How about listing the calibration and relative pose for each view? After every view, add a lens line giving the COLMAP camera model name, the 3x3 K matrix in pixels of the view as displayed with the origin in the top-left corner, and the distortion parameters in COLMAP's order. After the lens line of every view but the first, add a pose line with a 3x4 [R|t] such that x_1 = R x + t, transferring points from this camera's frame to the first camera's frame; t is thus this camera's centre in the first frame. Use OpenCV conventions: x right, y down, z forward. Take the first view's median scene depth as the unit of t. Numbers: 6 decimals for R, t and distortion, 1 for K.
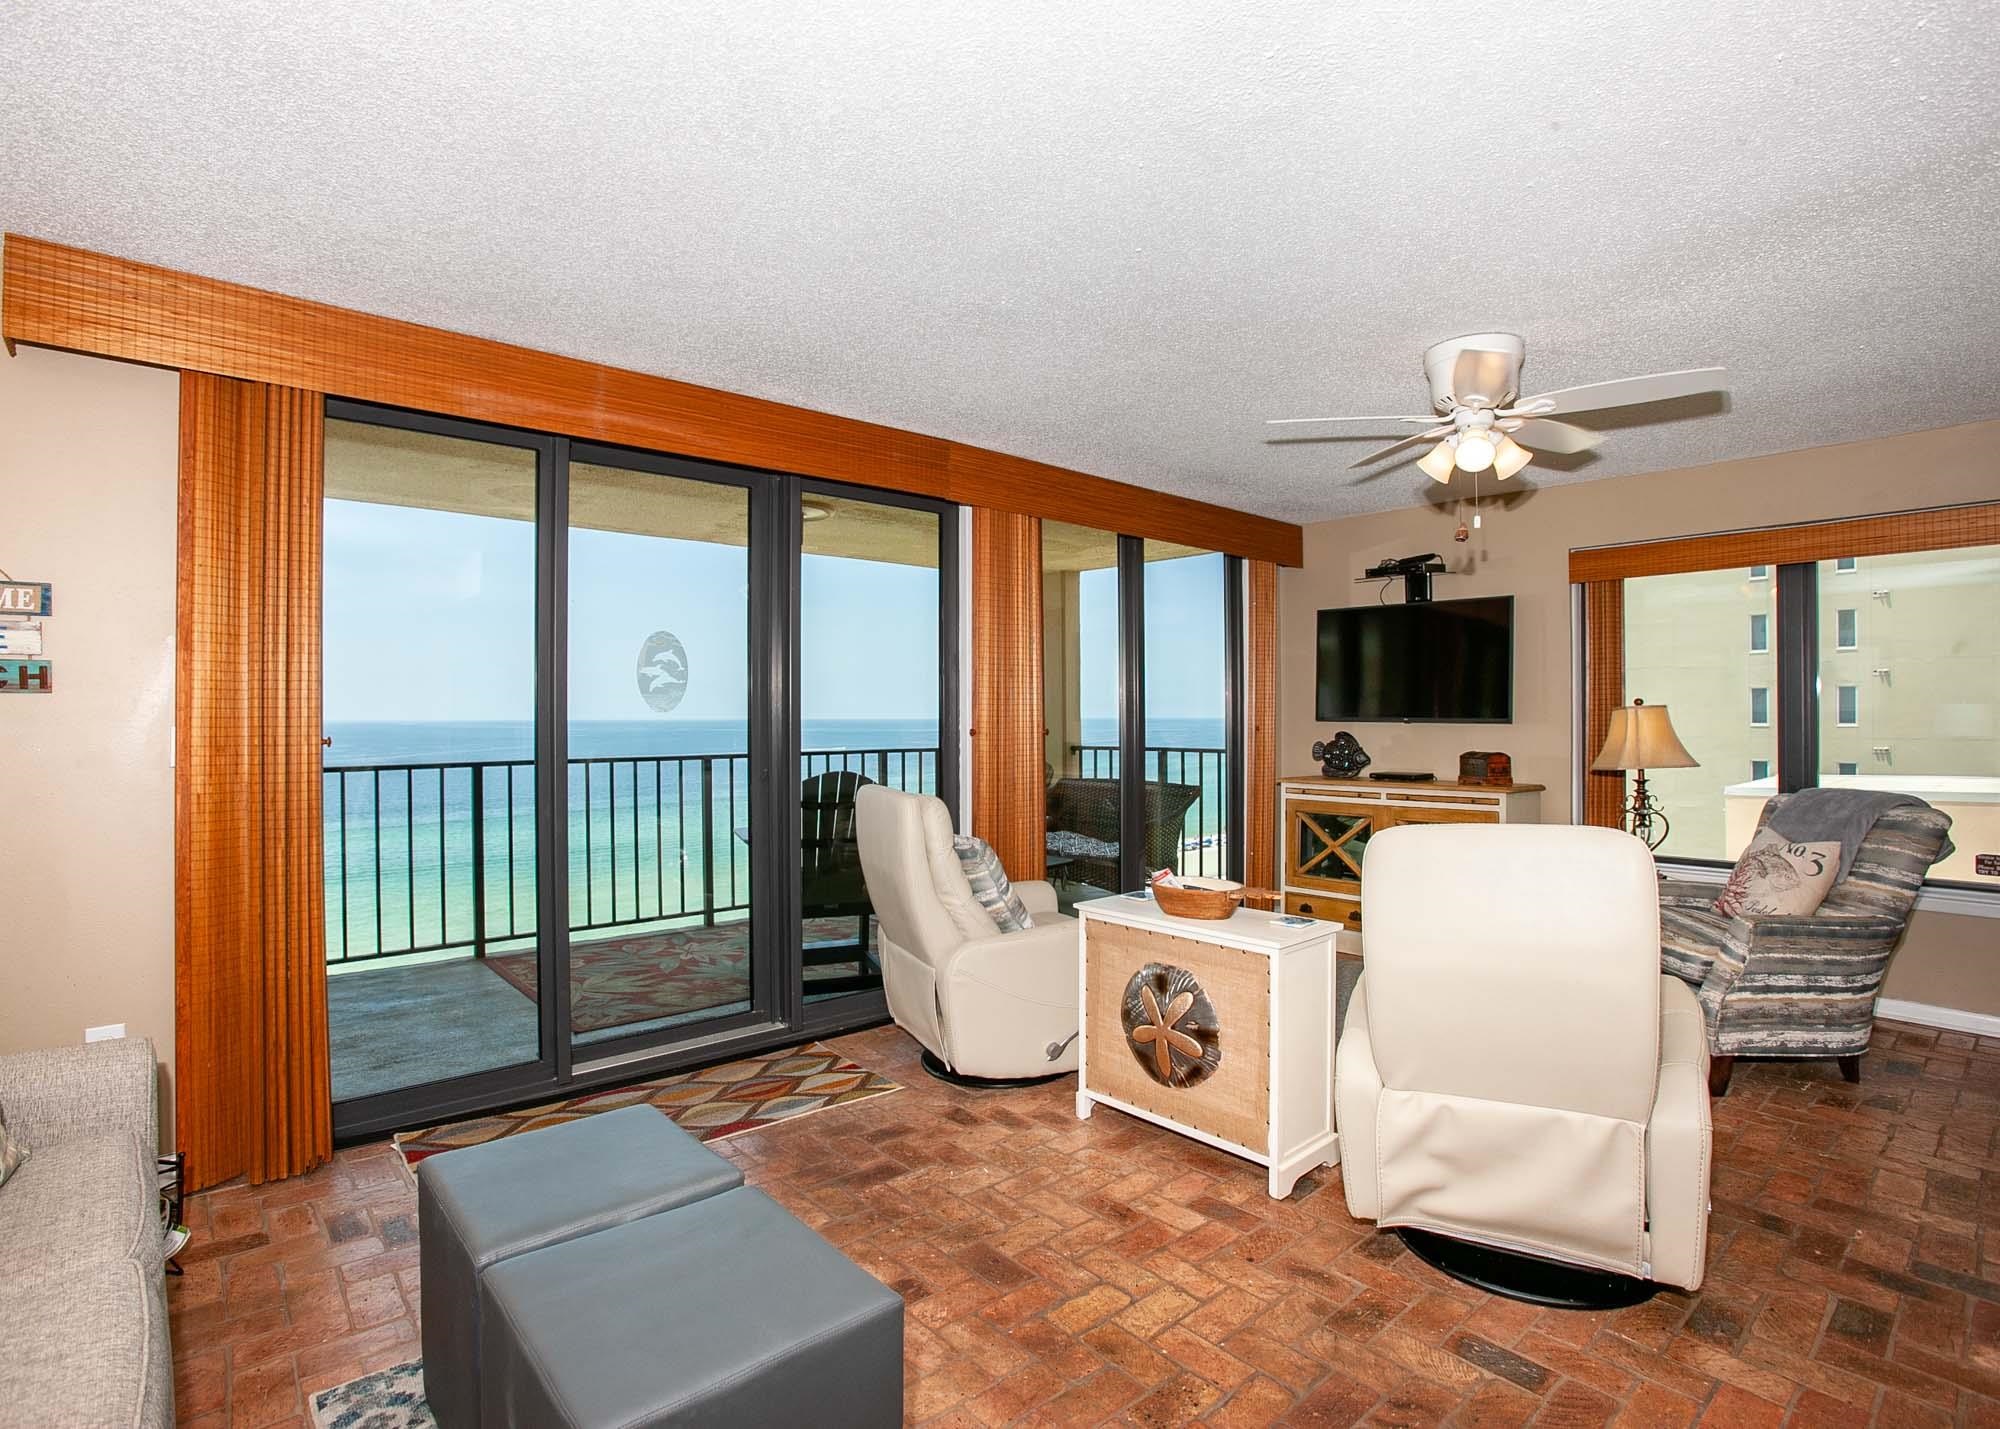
lens RADIAL K [[990.7, 0, 1093.2], [0, 990.7, 716.6], [0, 0, 1]] dist [-0.063595, 0.022079]
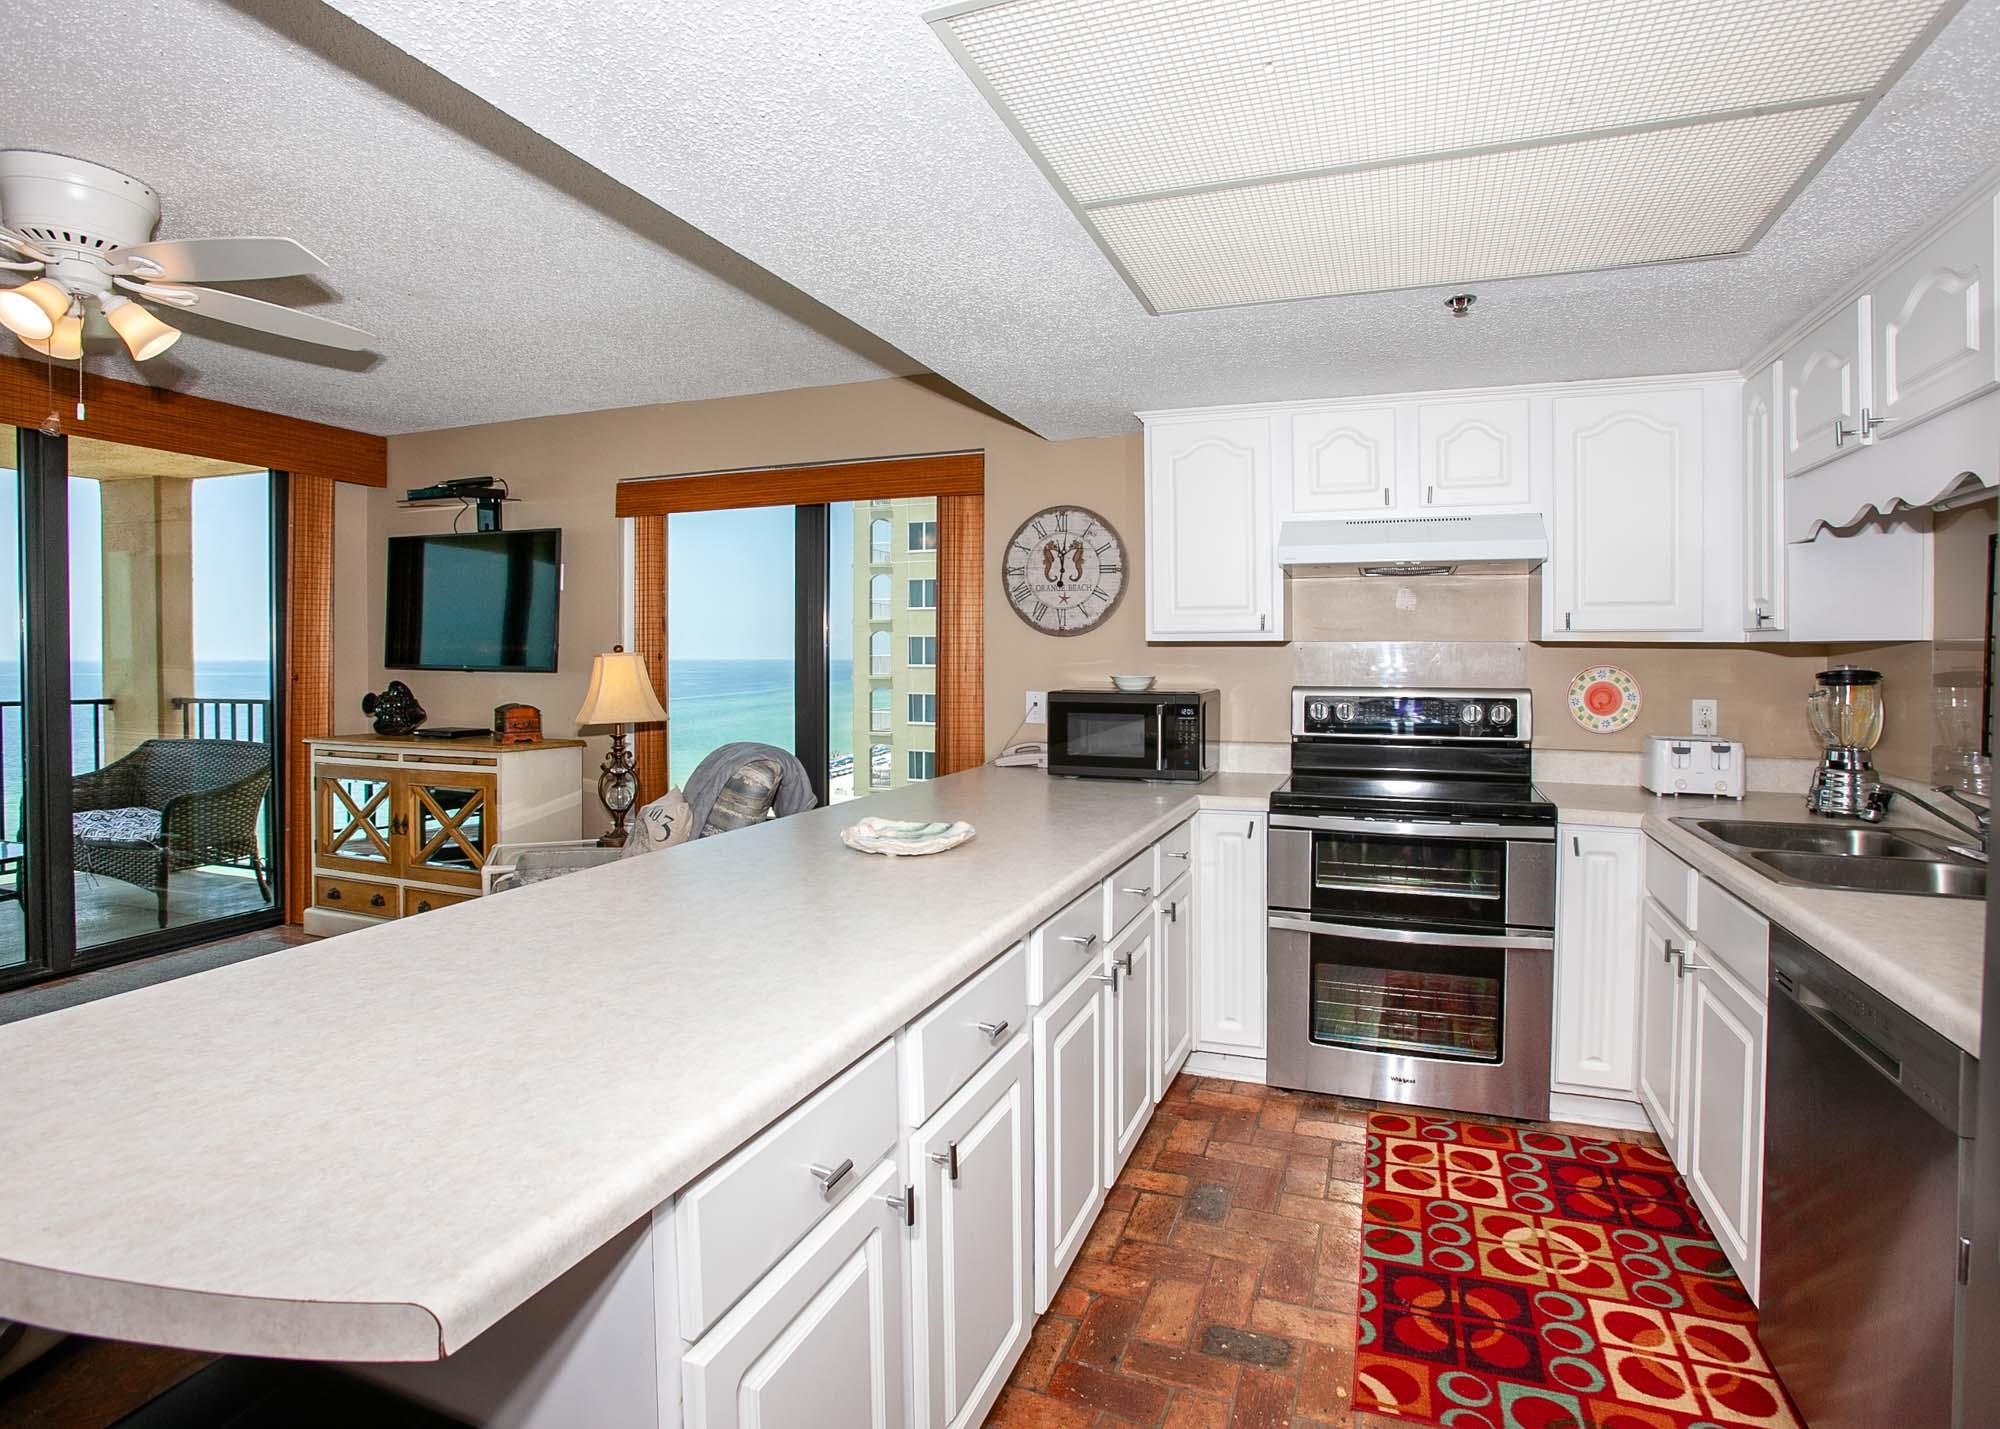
lens RADIAL K [[990.7, 0, 1083.4], [0, 990.7, 679.2], [0, 0, 1]] dist [-0.063595, 0.022079]
pose [[0.902739, -0.009872, 0.430075, 0.495895], [-0.000418, 0.999716, 0.023825, -0.007594], [-0.430188, -0.021687, 0.902479, -0.004854]]
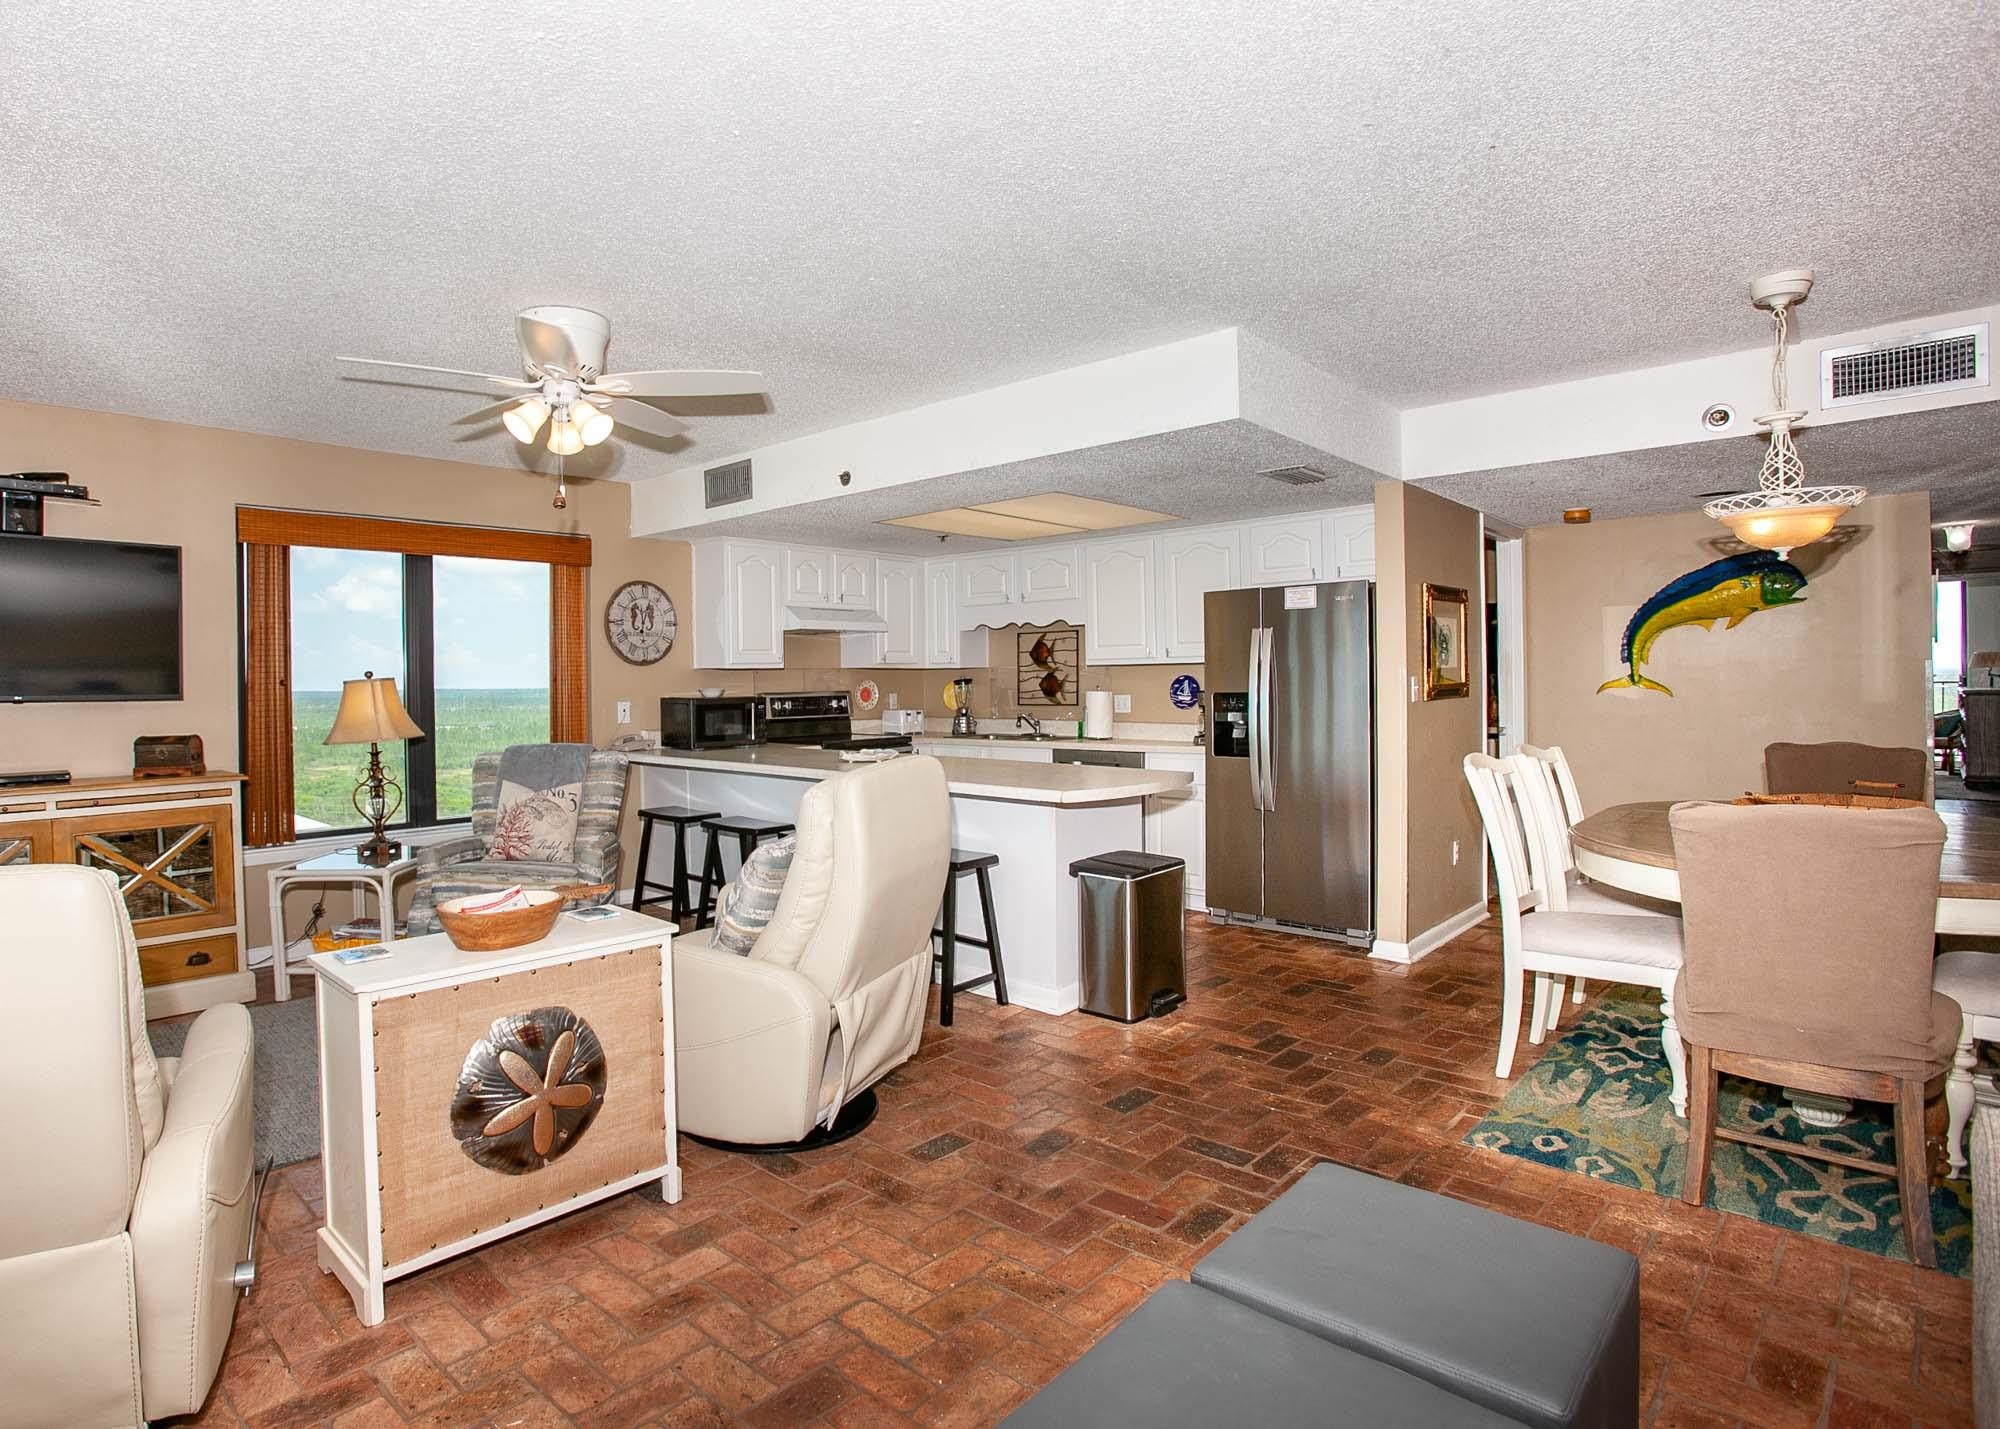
lens RADIAL K [[990.7, 0, 828.9], [0, 990.7, 697.1], [0, 0, 1]] dist [-0.063595, 0.022079]
pose [[0.058377, -0.017102, 0.998148, -0.383096], [0.016243, 0.999737, 0.016179, 0.000129], [-0.998162, 0.015268, 0.058639, 0.419369]]
